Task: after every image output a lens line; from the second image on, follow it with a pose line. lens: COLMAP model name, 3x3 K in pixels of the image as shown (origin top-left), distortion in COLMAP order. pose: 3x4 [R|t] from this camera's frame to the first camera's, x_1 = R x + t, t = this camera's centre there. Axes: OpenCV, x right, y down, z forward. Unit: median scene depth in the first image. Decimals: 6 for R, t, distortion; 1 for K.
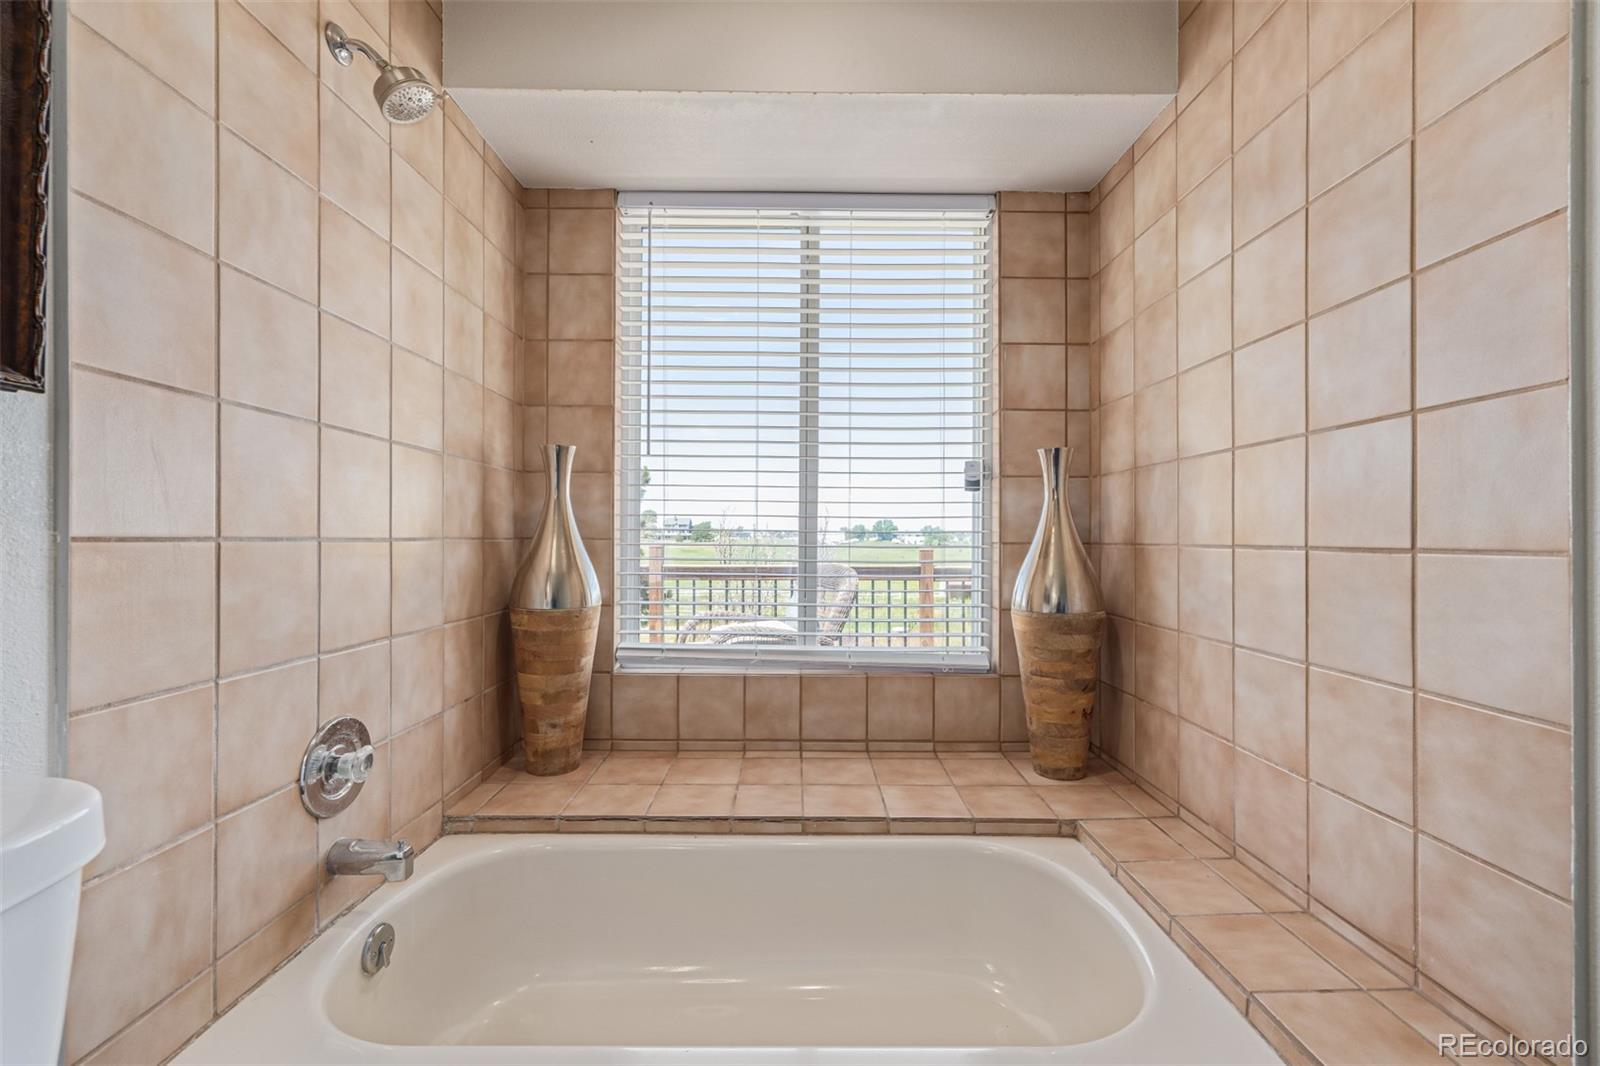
lens RADIAL K [[672.9, 0, 806.0], [0, 672.9, 535.3], [0, 0, 1]] dist [0.000186, 0.000244]
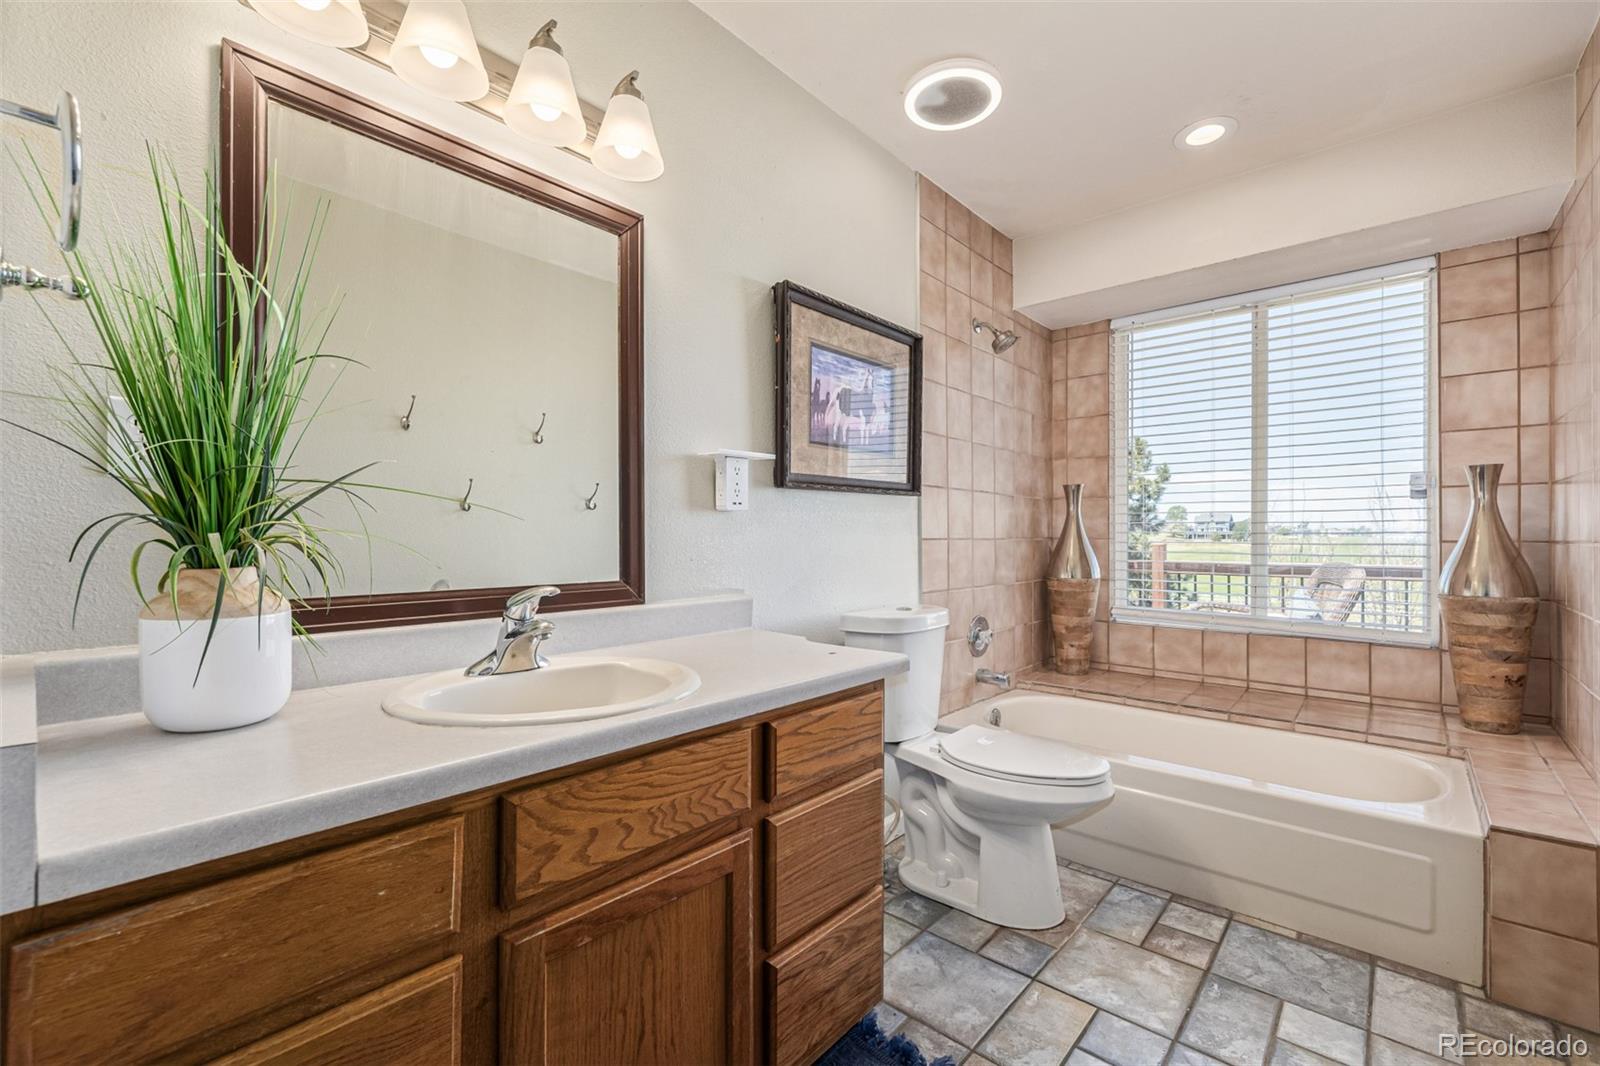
lens RADIAL K [[672.9, 0, 806.0], [0, 672.9, 535.3], [0, 0, 1]] dist [0.000186, 0.000244]
pose [[0.743817, -0.006146, -0.668355, 0.253950], [0.004791, 0.999981, -0.003863, -0.000513], [0.668366, -0.000328, 0.743832, -0.689131]]
